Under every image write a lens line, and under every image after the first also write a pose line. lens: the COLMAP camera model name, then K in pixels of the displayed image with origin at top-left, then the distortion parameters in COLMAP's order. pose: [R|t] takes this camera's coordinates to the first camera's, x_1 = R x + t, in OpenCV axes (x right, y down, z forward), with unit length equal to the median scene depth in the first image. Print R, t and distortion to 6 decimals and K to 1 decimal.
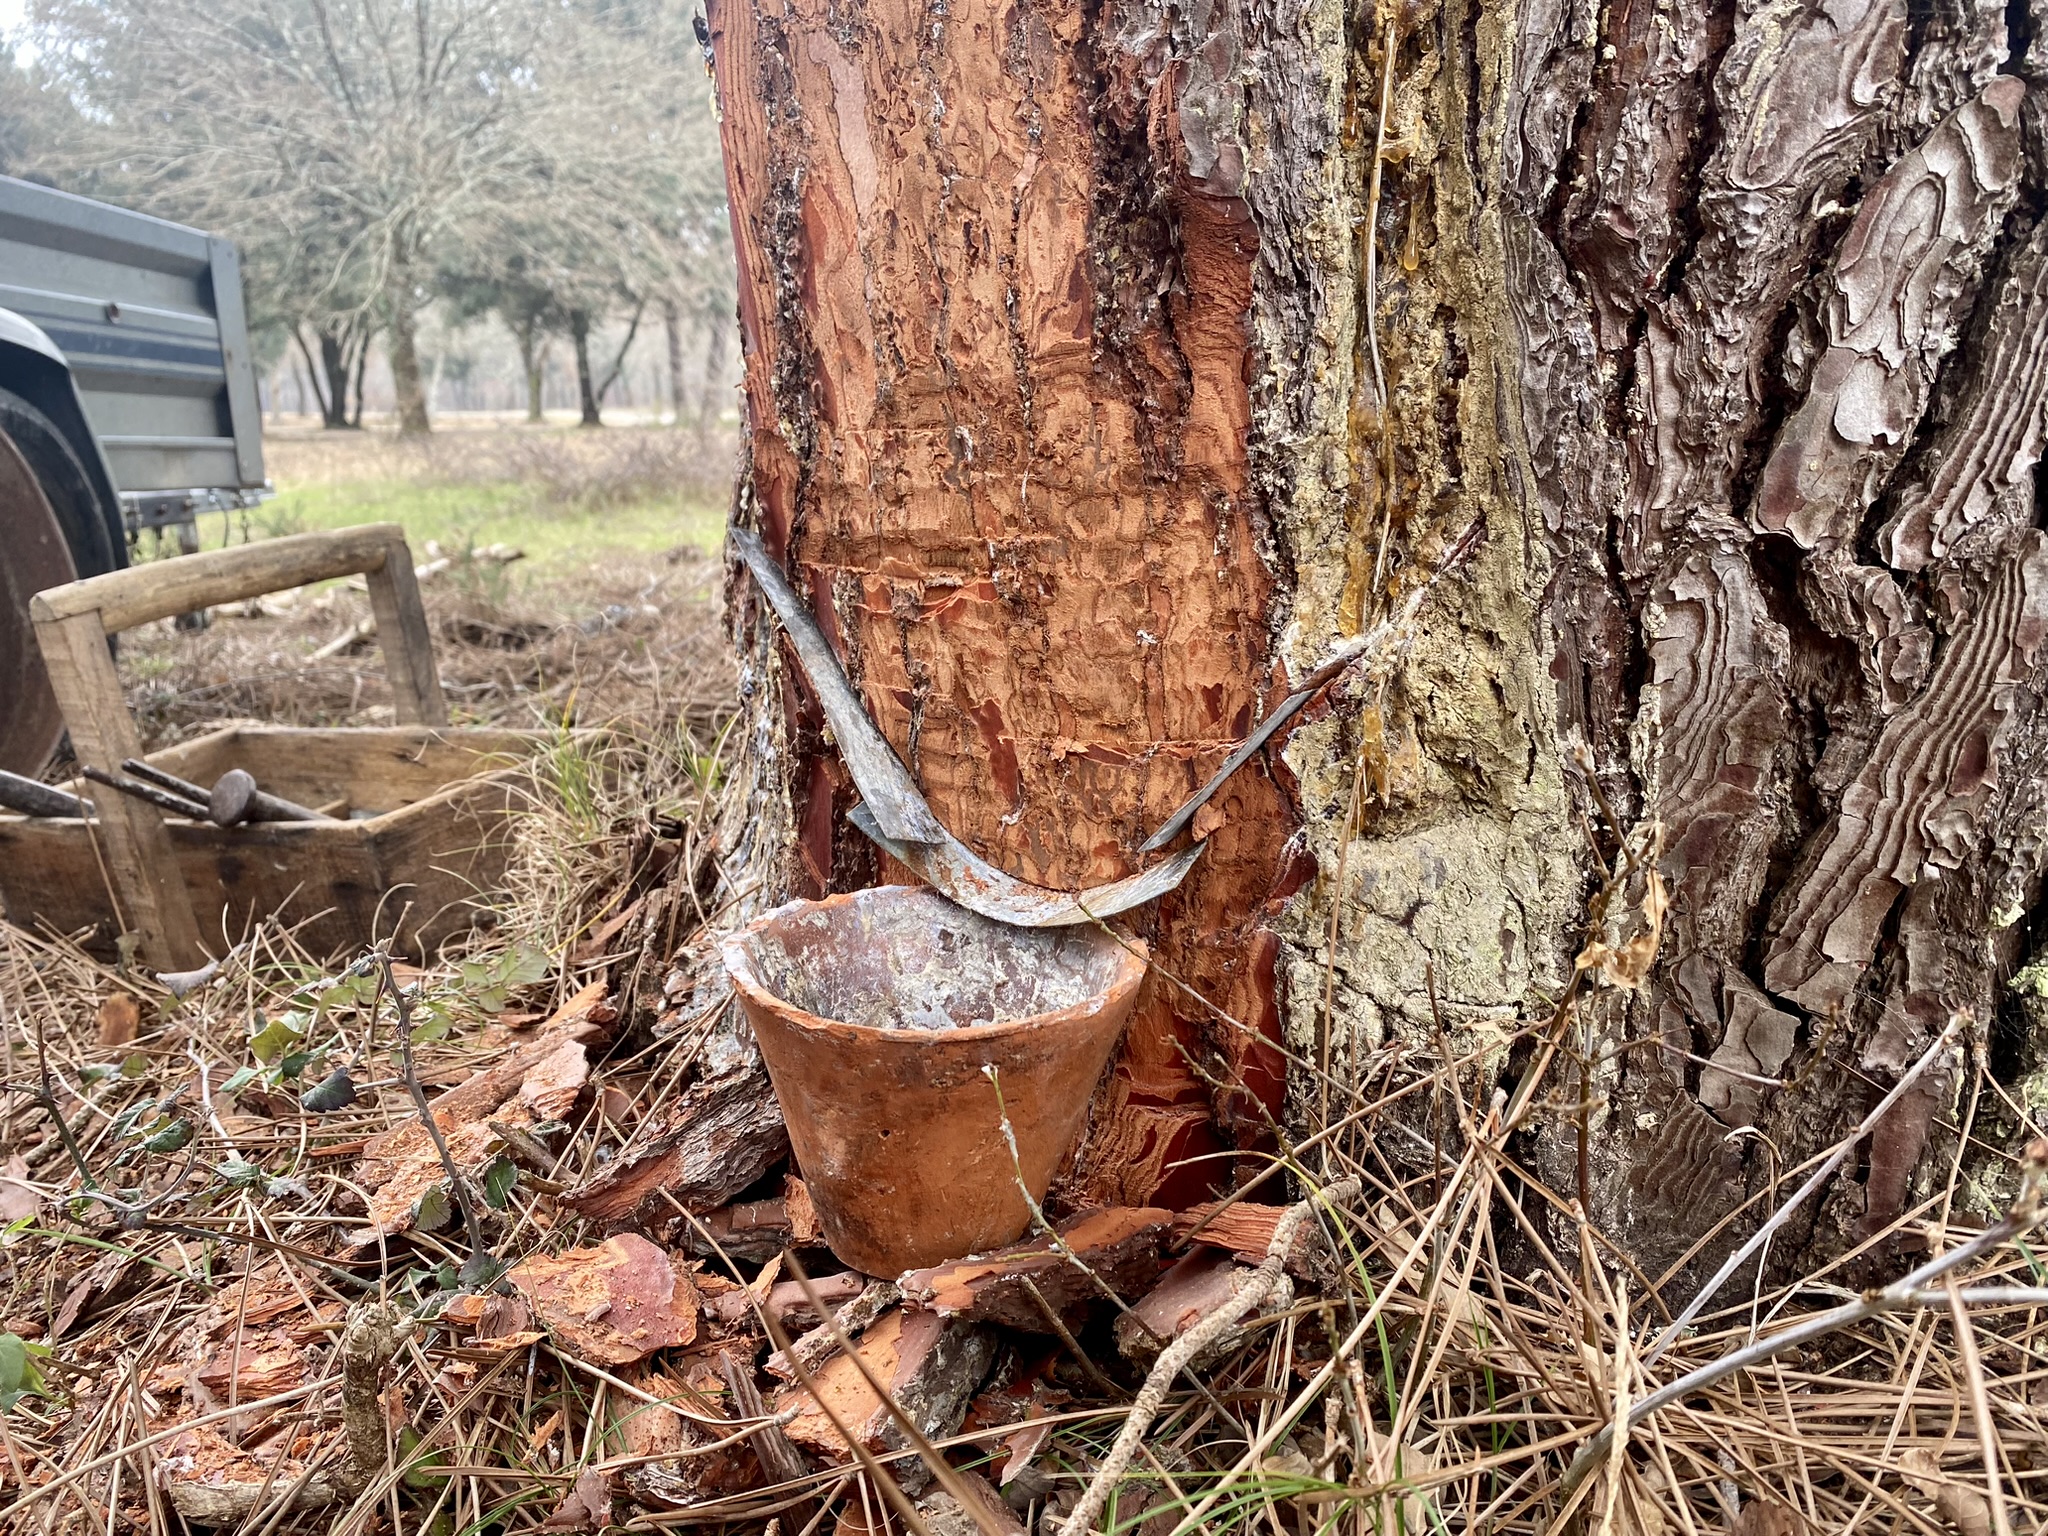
lens RADIAL K [[1568.3, 0, 1031.1], [0, 1568.3, 784.8], [0, 0, 1]] dist [0.012881, -0.021479]
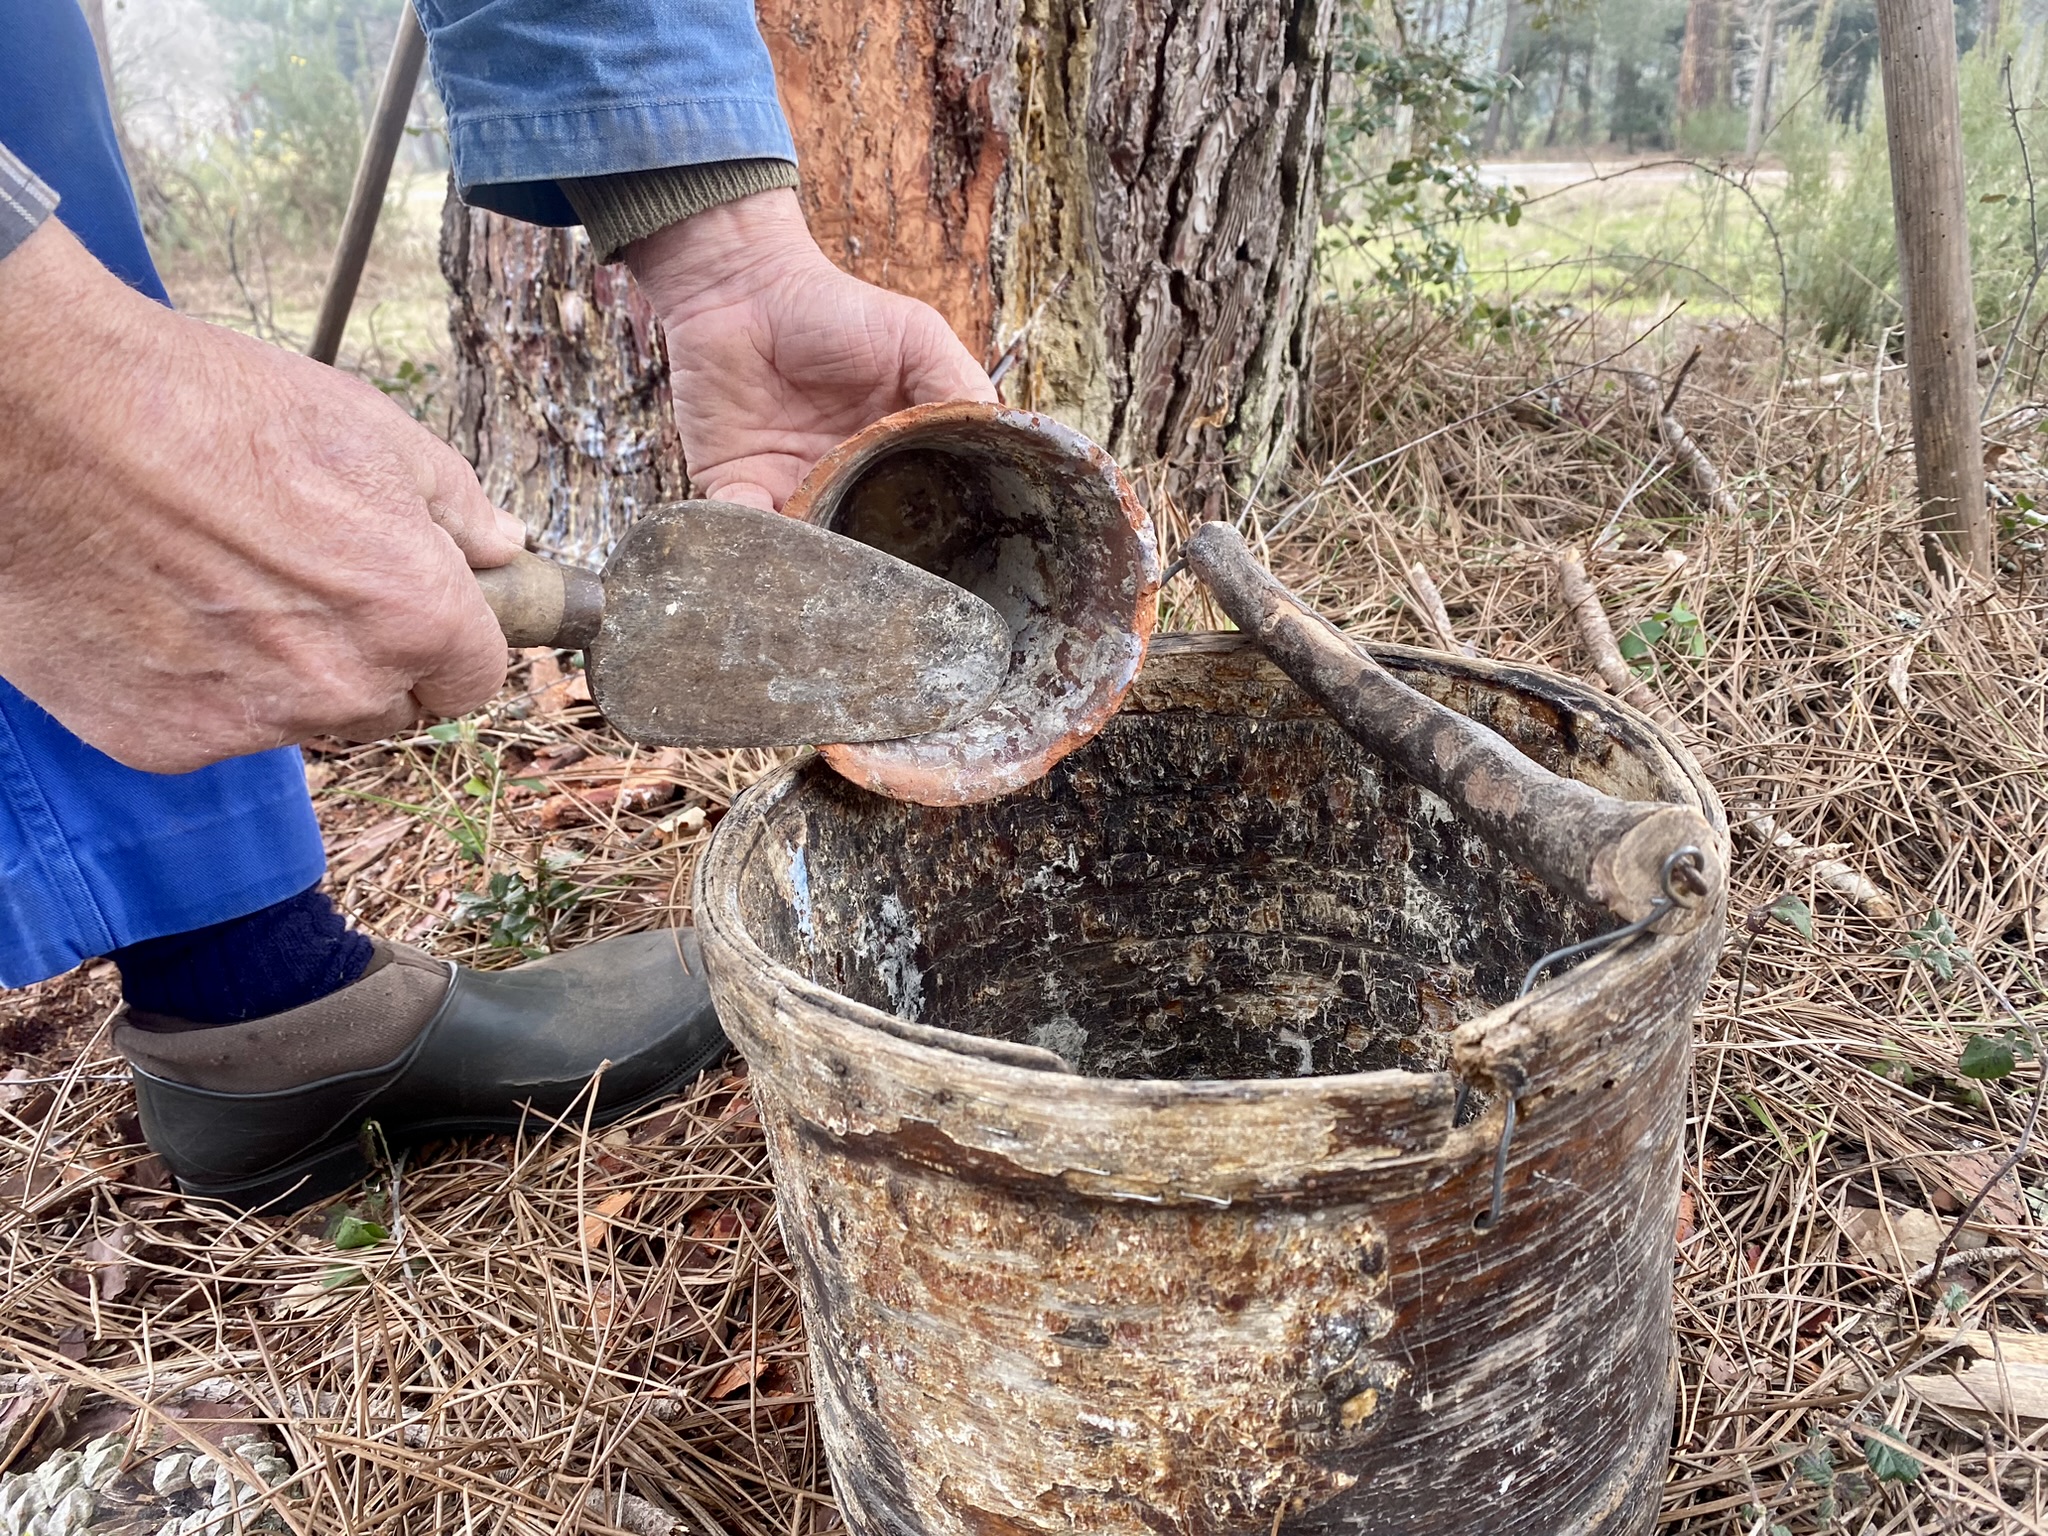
lens RADIAL K [[1568.3, 0, 1013.3], [0, 1568.3, 797.4], [0, 0, 1]] dist [0.012881, -0.021479]
pose [[0.722254, -0.261591, 0.640249, -1.451797], [0.174279, 0.964678, 0.197544, 0.109856], [-0.669310, -0.031095, 0.742332, -0.700787]]
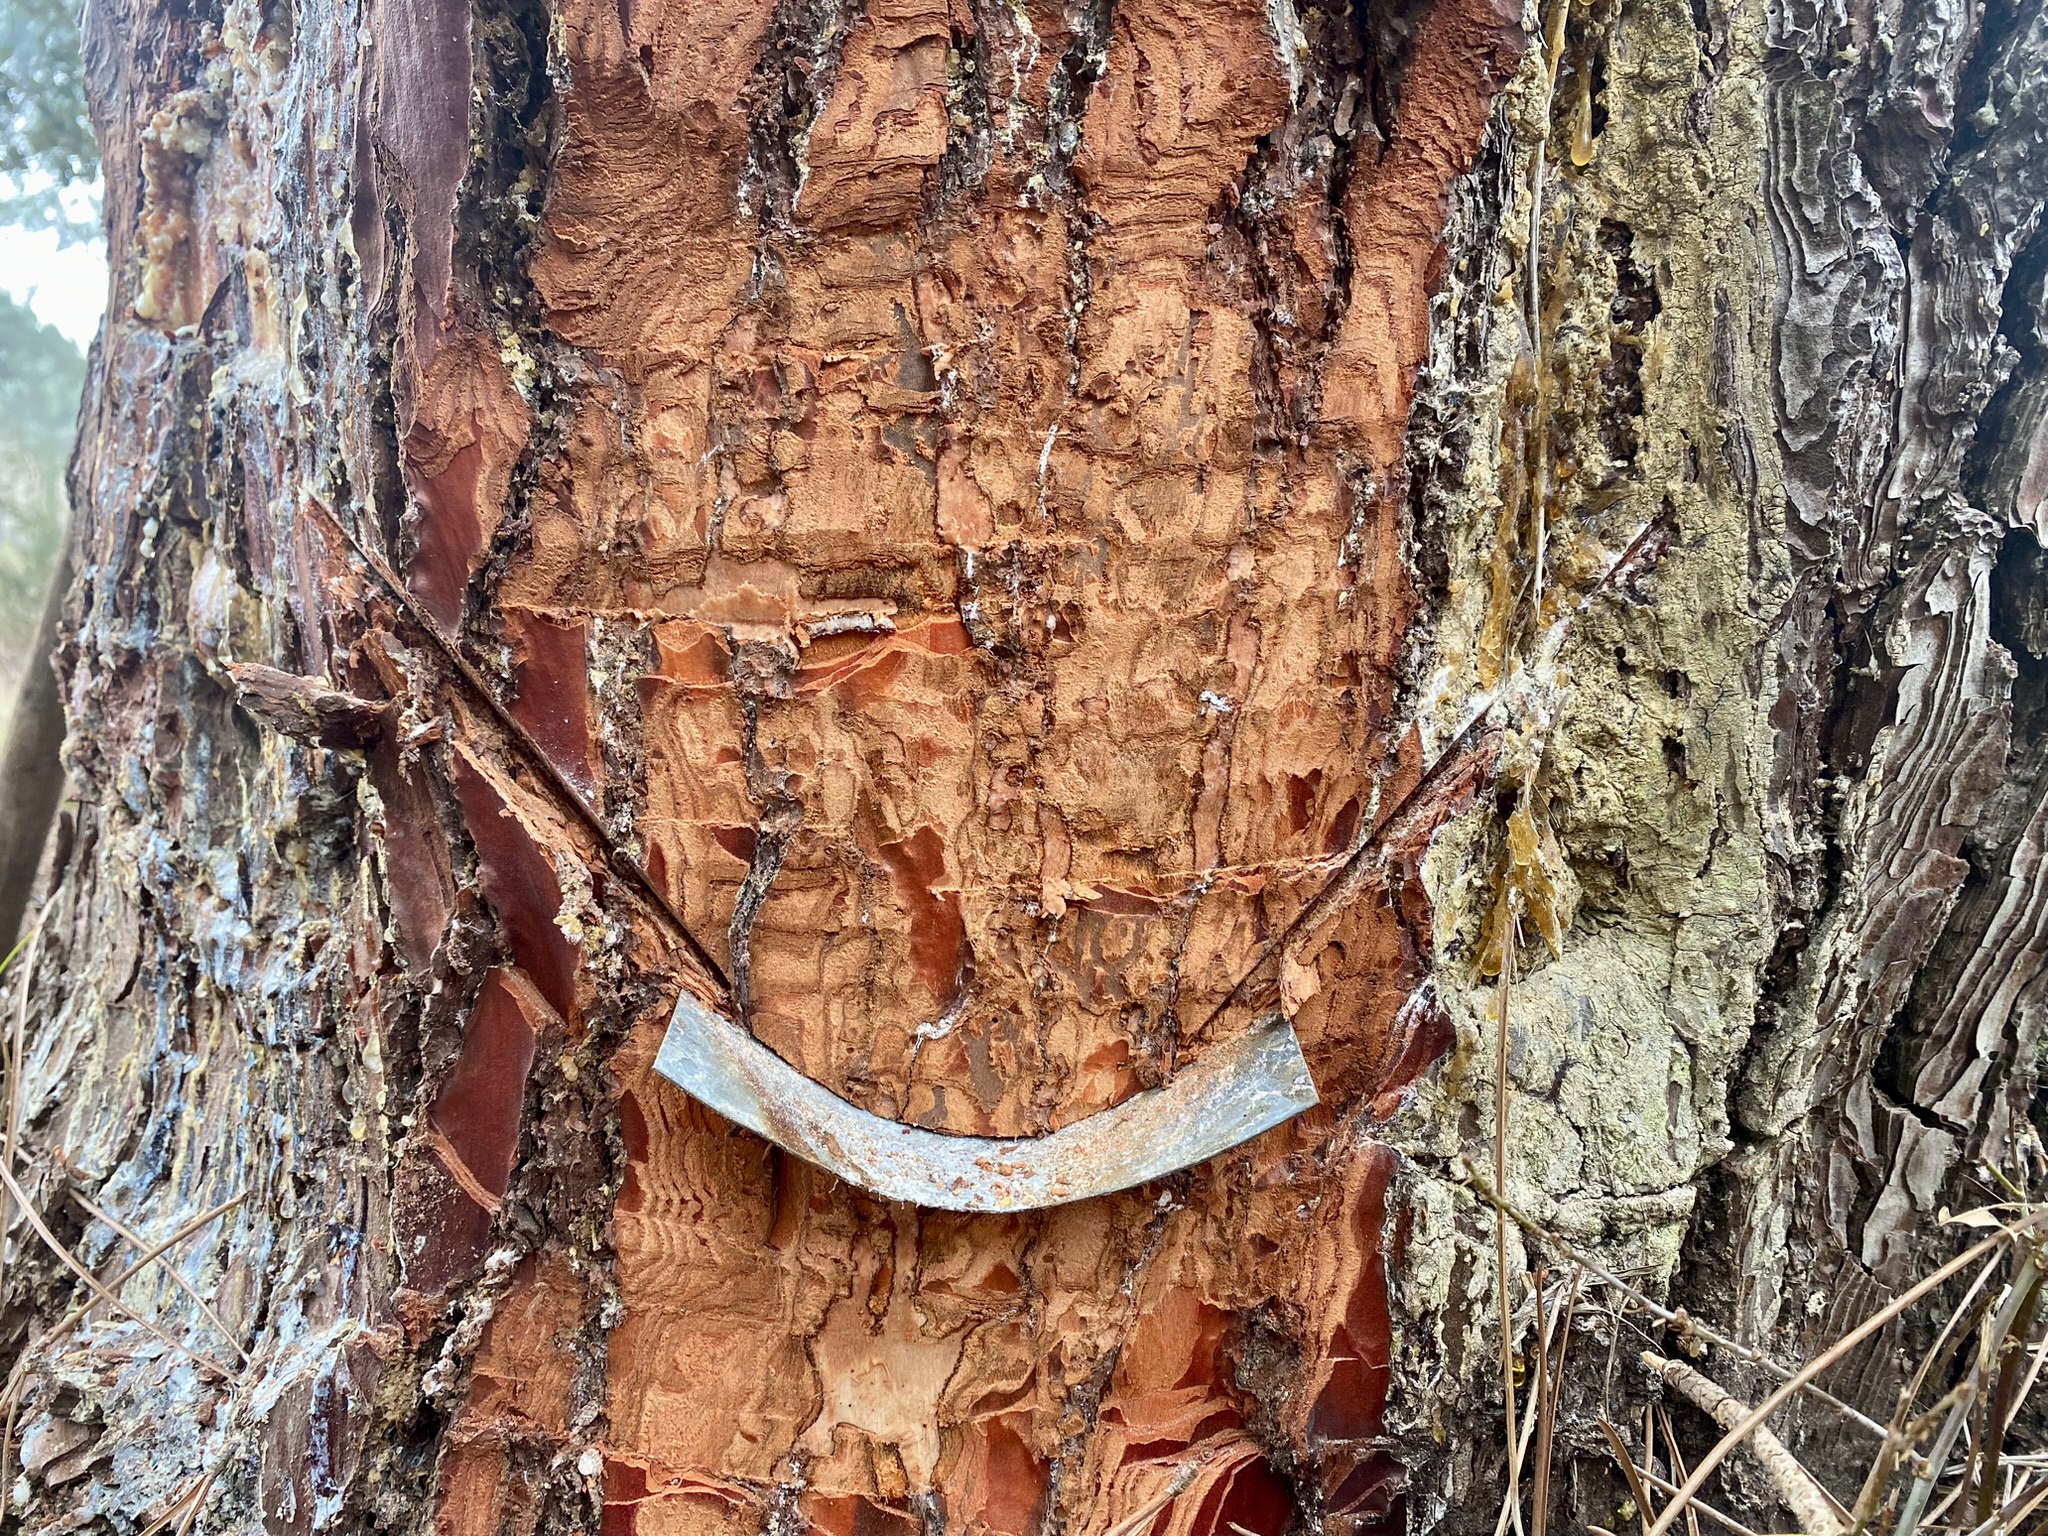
lens RADIAL K [[1568.3, 0, 1028.6], [0, 1568.3, 762.9], [0, 0, 1]] dist [0.012881, -0.021479]
pose [[0.835873, -0.047307, 0.546880, -0.350706], [0.112211, 0.989967, -0.085873, -0.026308], [-0.537331, 0.133145, 0.832795, 0.552788]]
